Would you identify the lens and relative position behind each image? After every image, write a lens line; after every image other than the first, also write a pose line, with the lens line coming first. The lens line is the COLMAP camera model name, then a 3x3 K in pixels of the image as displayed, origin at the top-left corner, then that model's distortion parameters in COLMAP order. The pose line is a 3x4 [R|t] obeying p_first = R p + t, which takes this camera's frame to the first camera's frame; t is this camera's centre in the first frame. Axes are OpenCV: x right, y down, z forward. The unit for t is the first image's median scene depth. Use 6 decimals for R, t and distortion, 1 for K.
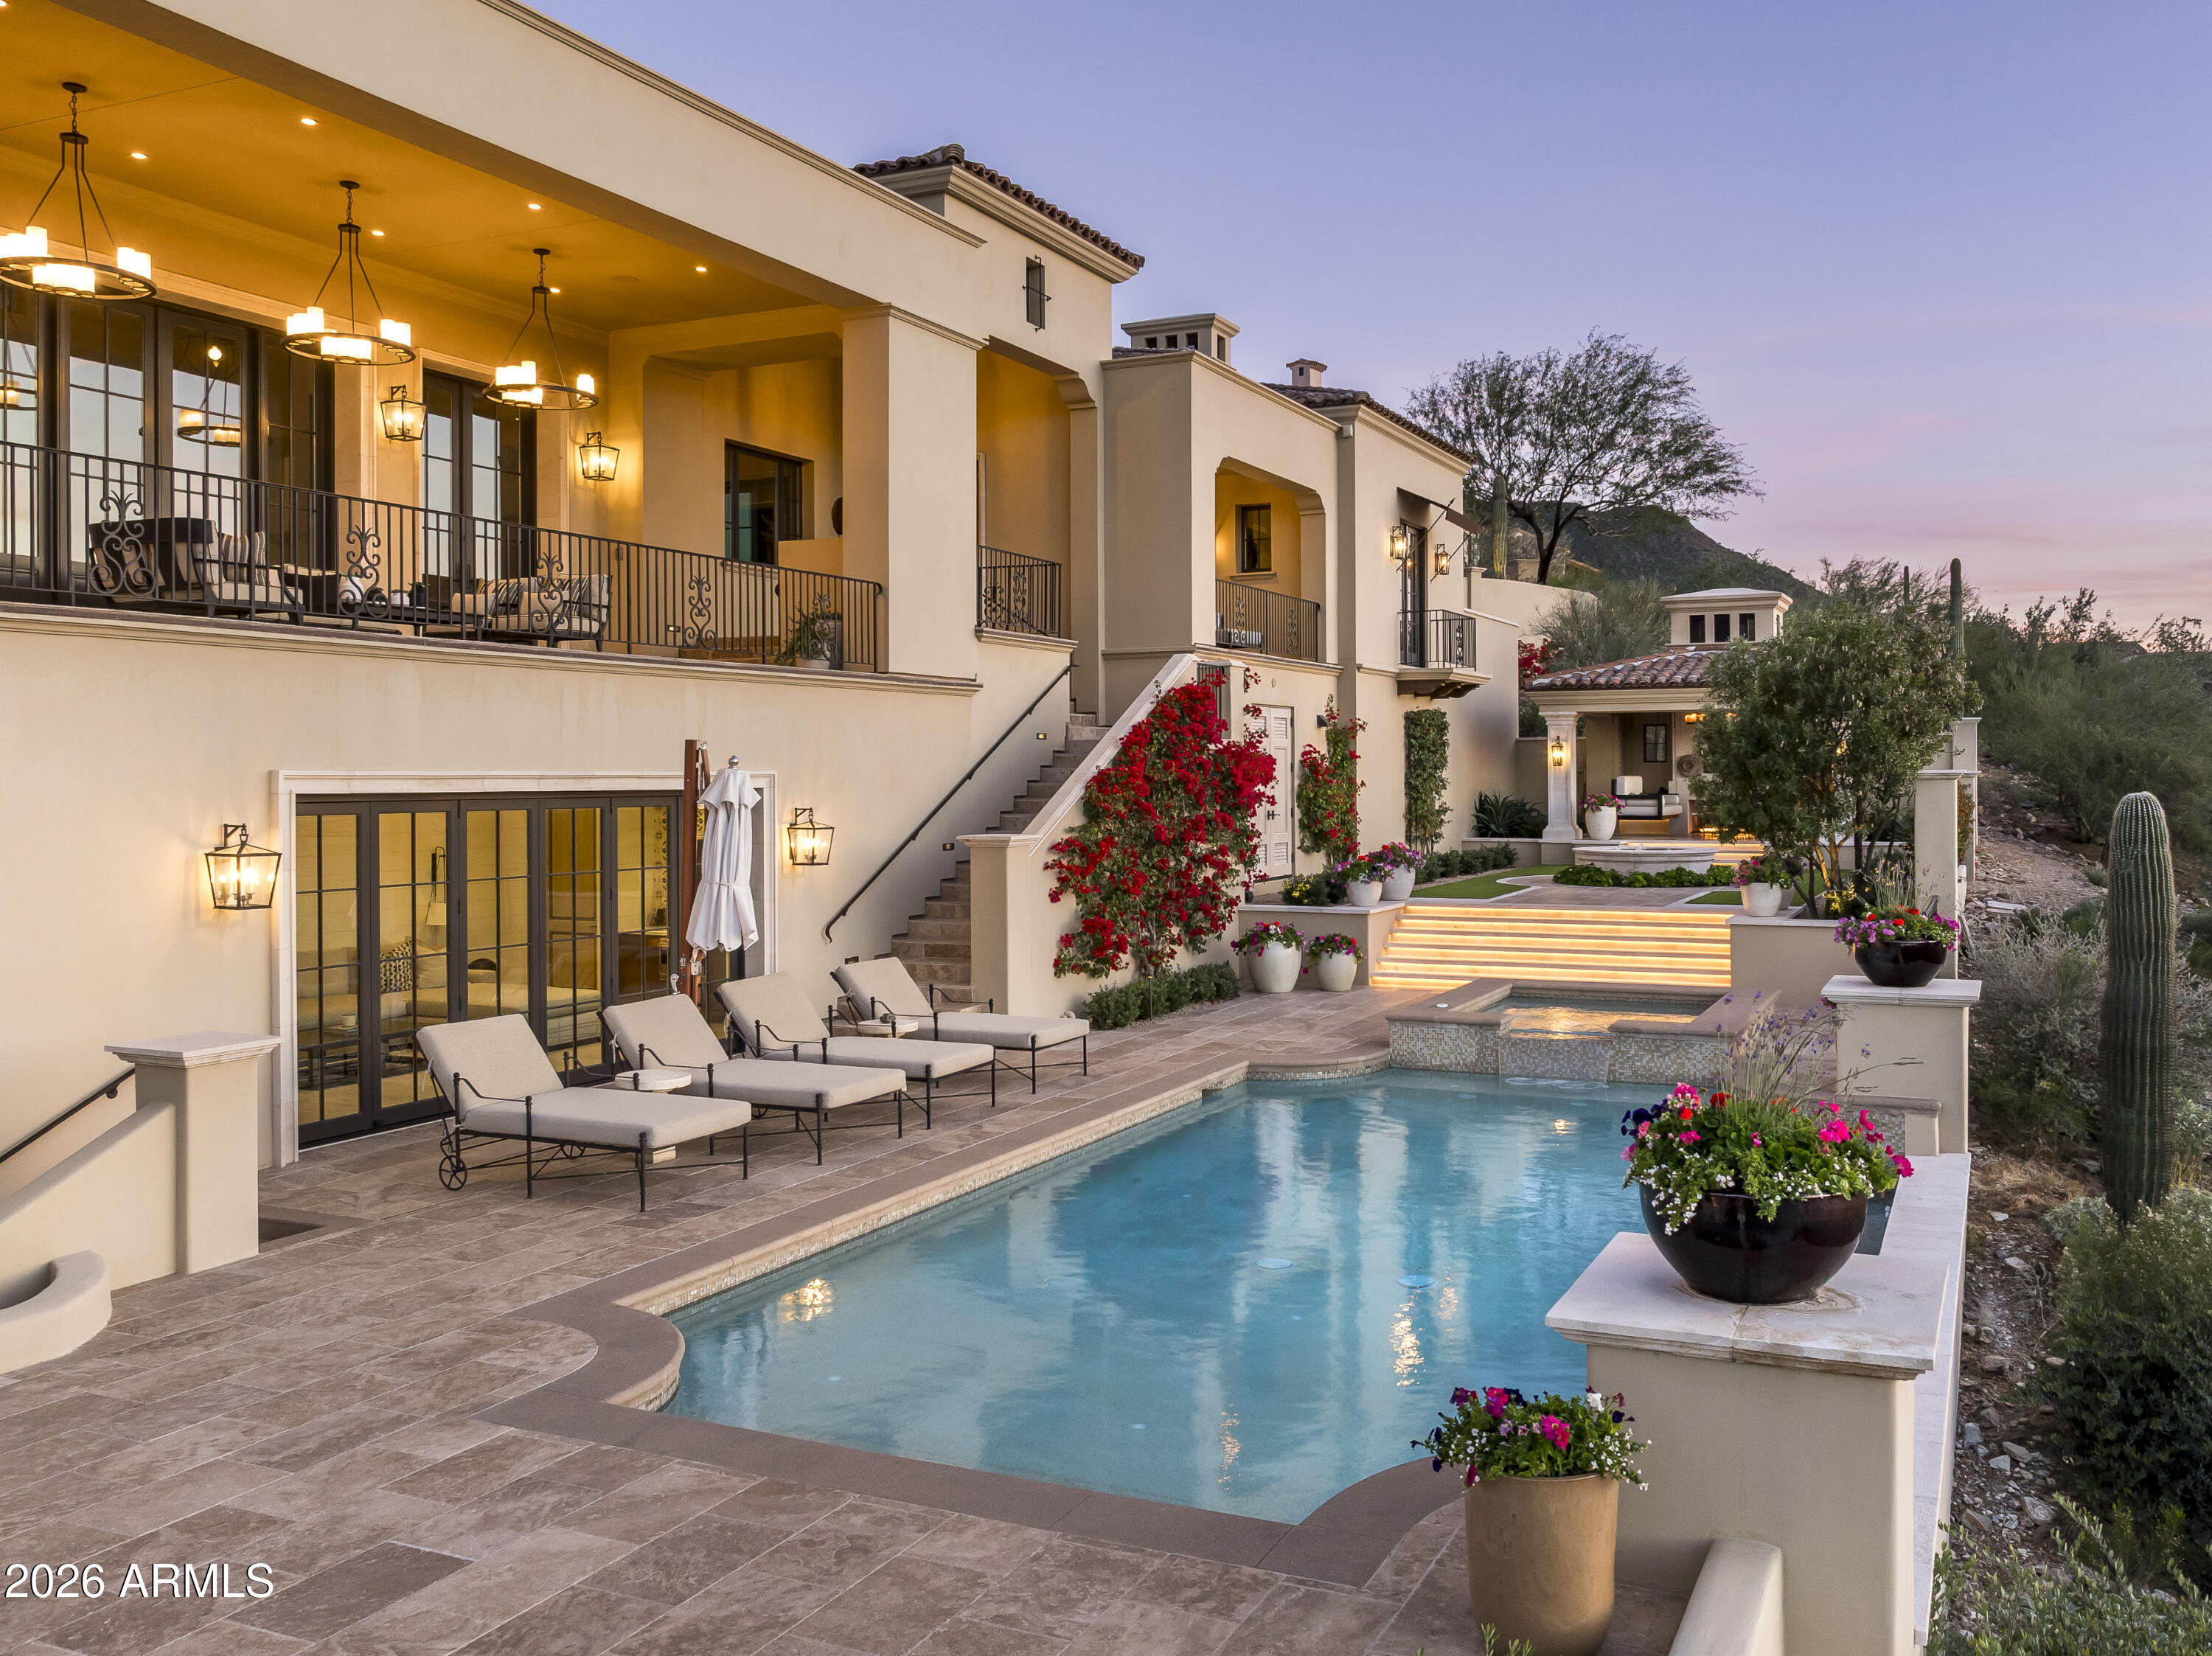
lens RADIAL K [[1769.9, 0, 1197.2], [0, 1769.9, 770.0], [0, 0, 1]] dist [-0.001606, 0.001272]
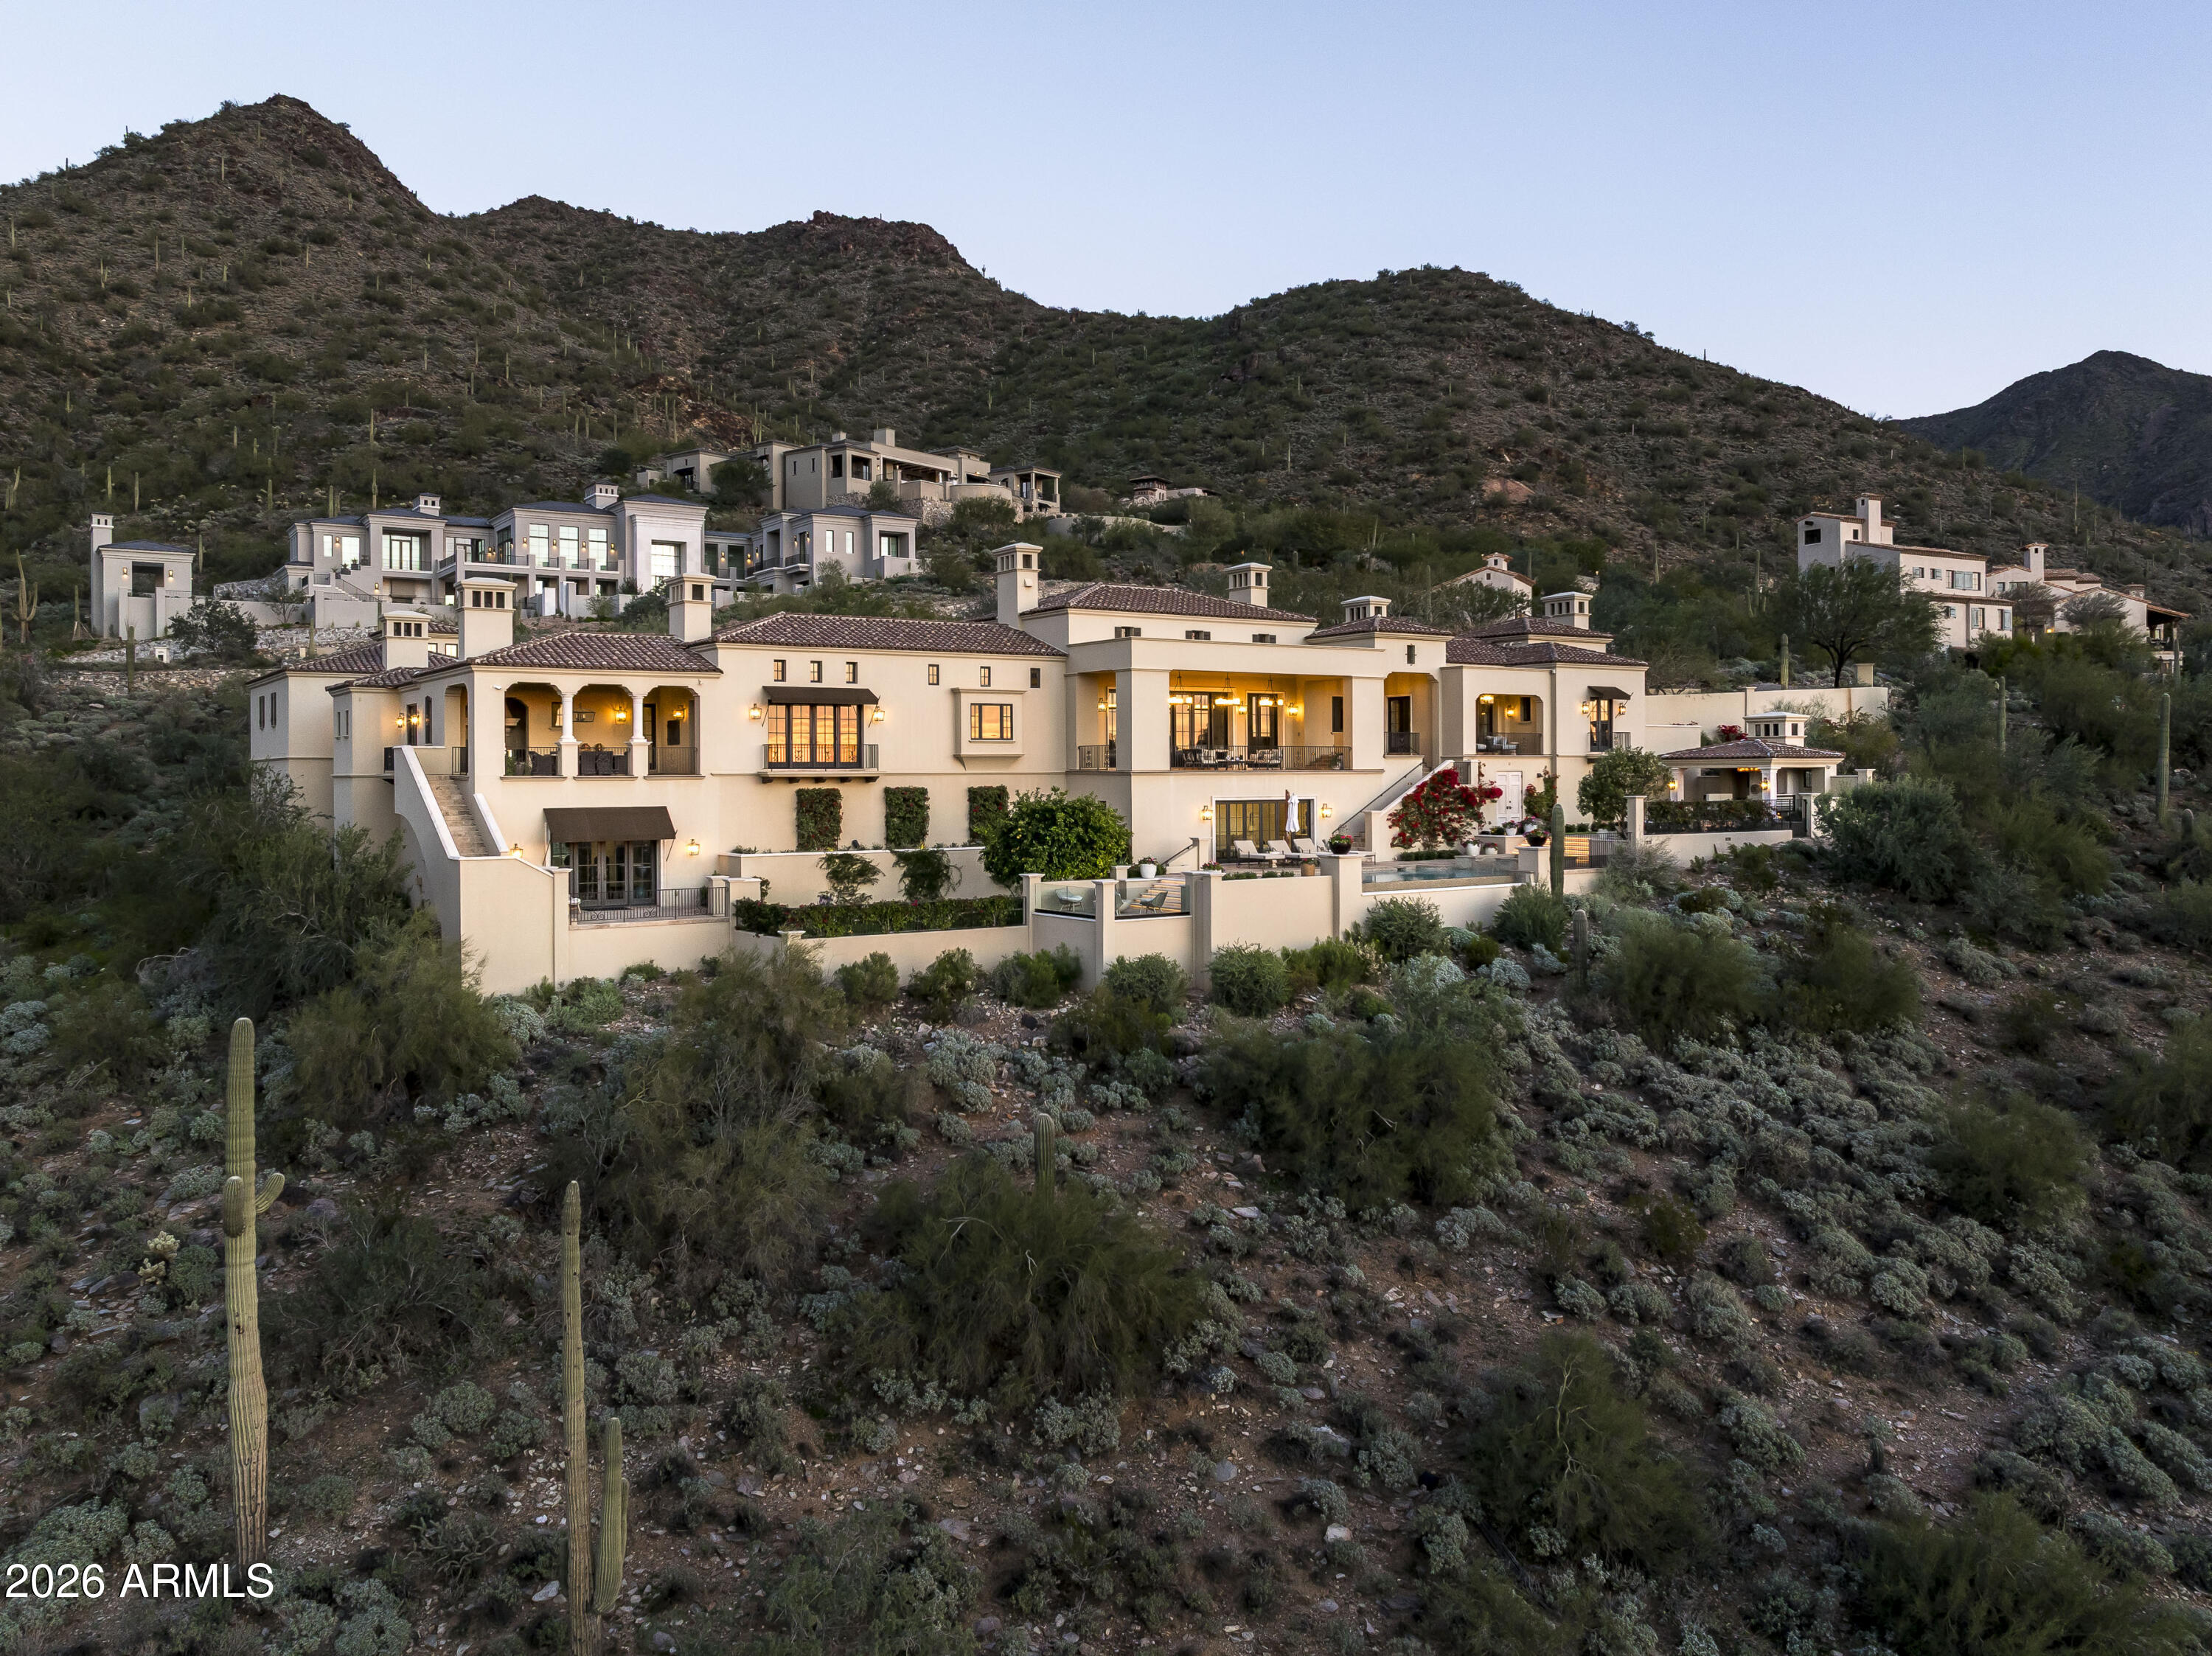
lens RADIAL K [[1669.6, 0, 1107.4], [0, 1669.6, 780.4], [0, 0, 1]] dist [-0.001837, -0.005168]
pose [[0.845967, 0.004461, -0.533217, 1.314739], [0.001772, 0.999936, 0.011177, -0.071610], [0.533232, -0.010400, 0.845905, -2.381726]]
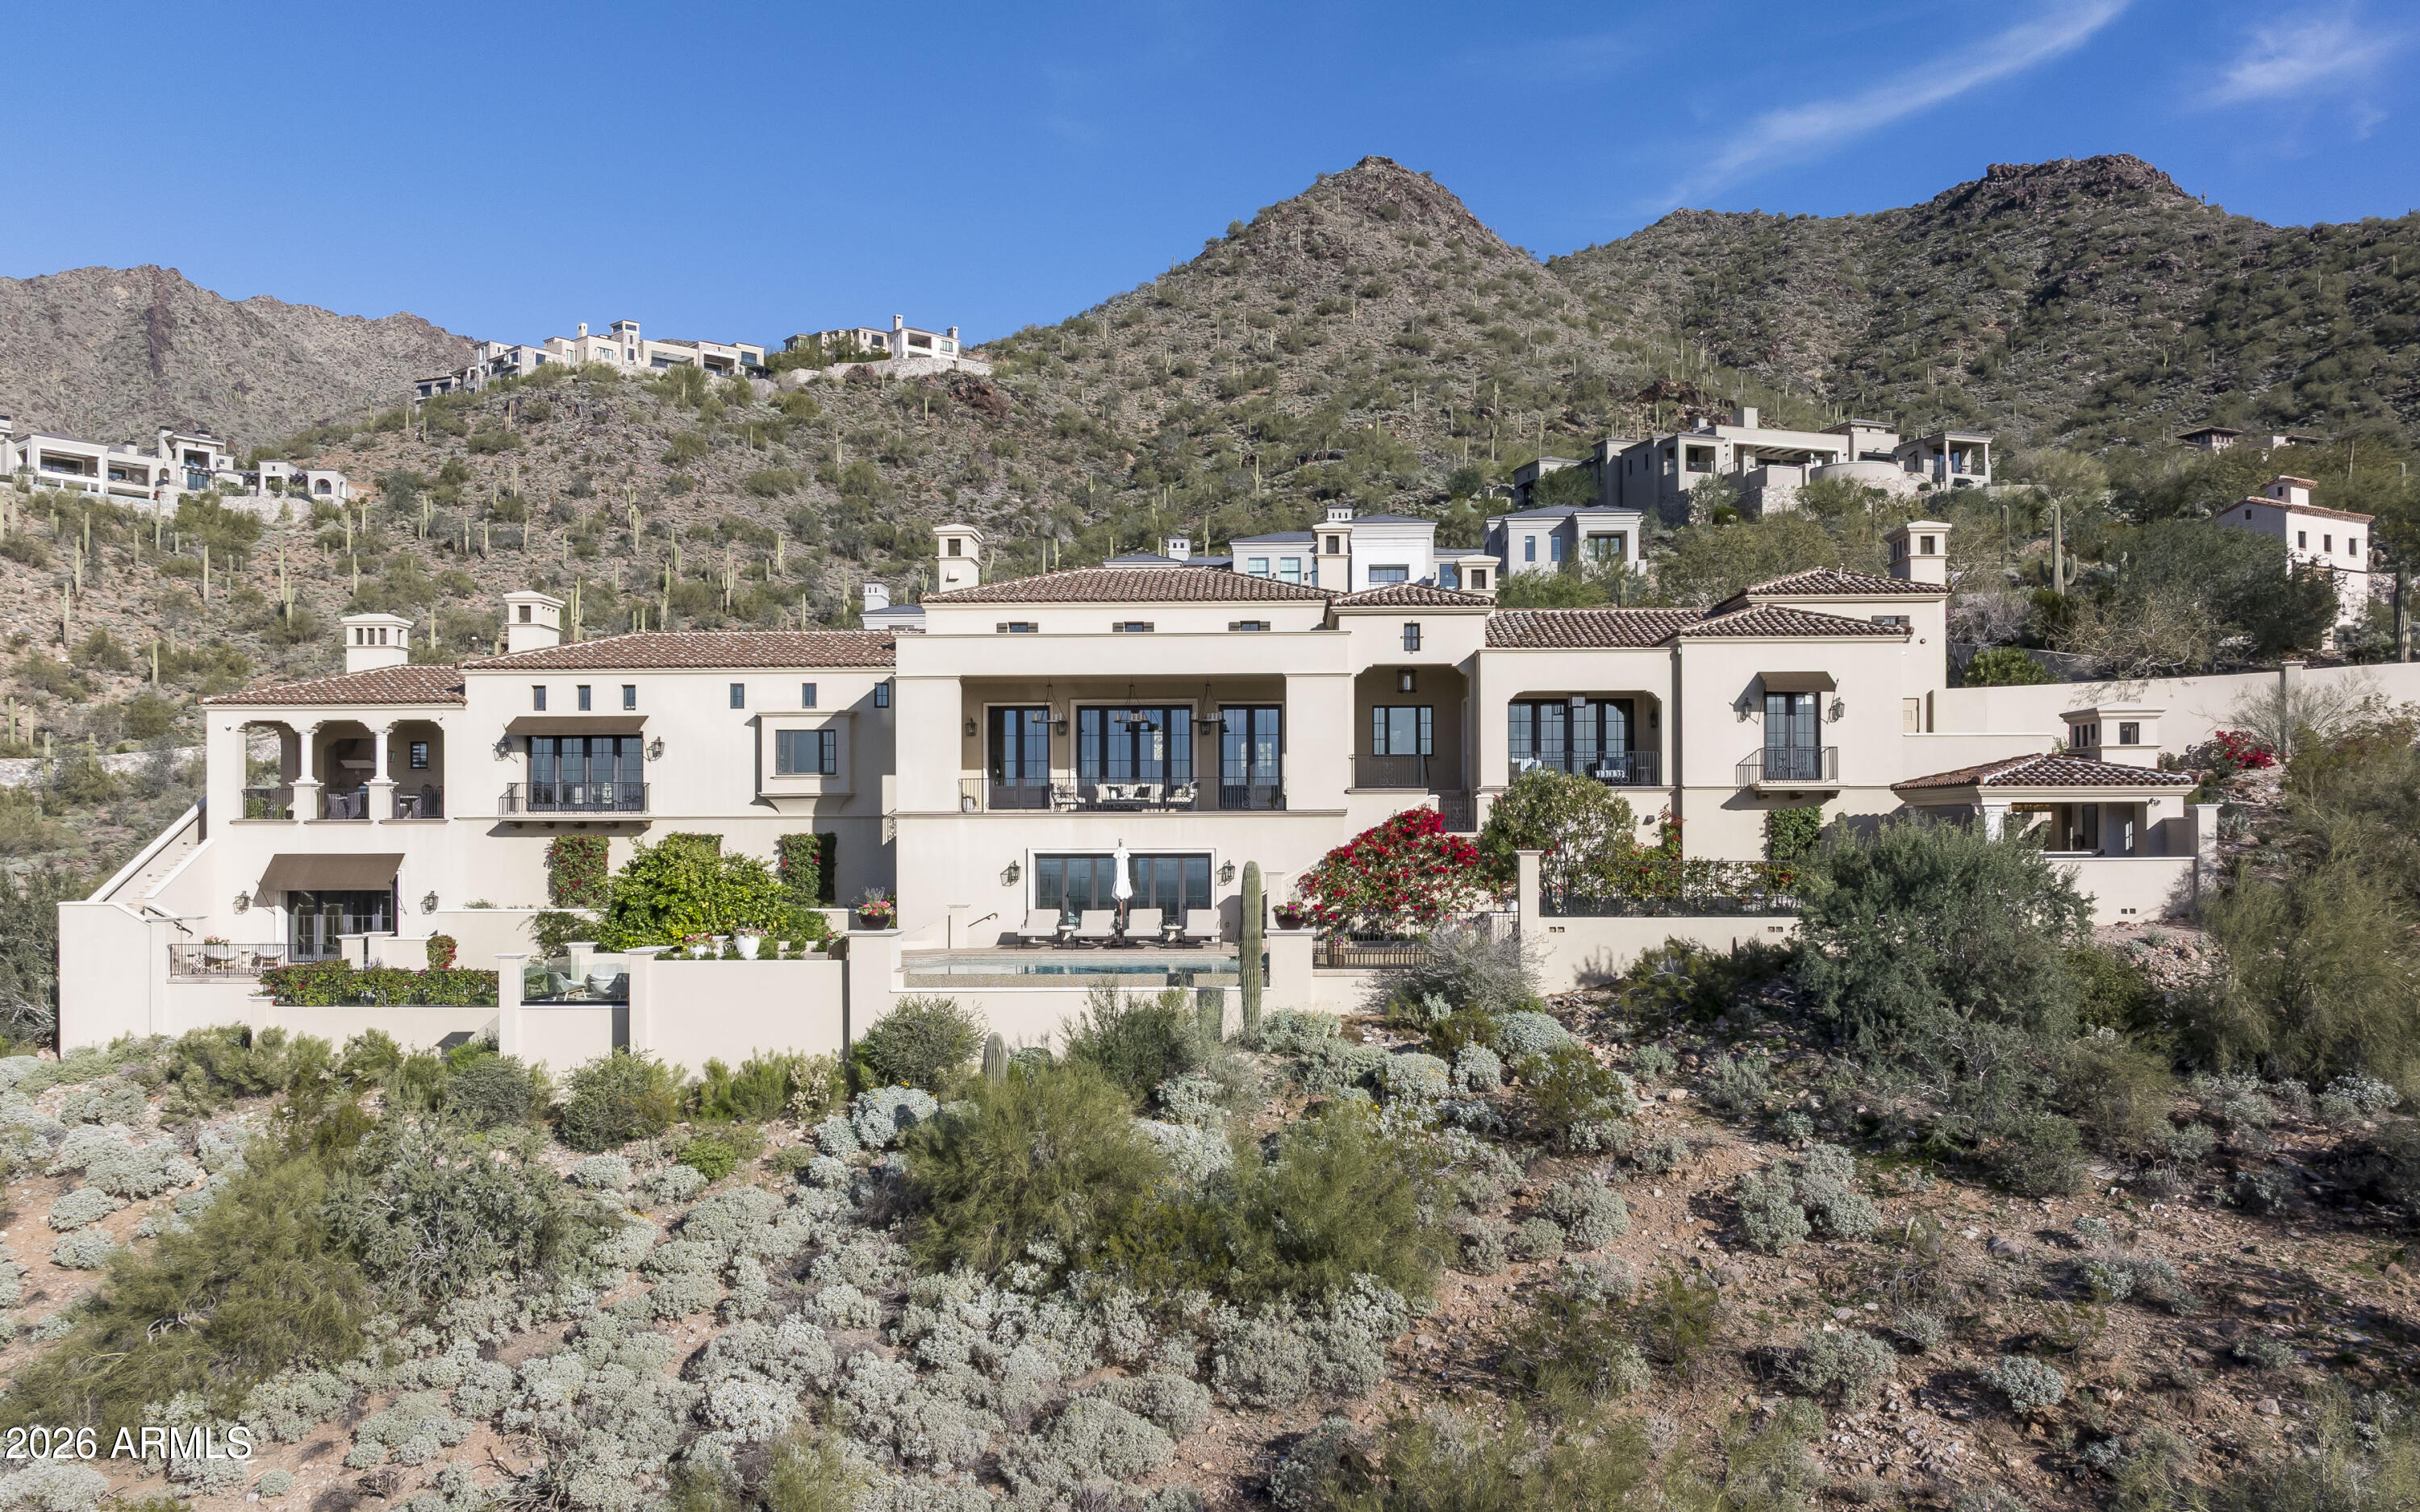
lens RADIAL K [[1828.7, 0, 1210.5], [0, 1828.7, 853.3], [0, 0, 1]] dist [-0.030475, -0.000759]
pose [[0.383991, 0.014130, -0.923229, 2.283855], [0.004561, 0.999842, 0.017200, -0.037719], [0.923325, -0.010815, 0.383866, -0.165123]]
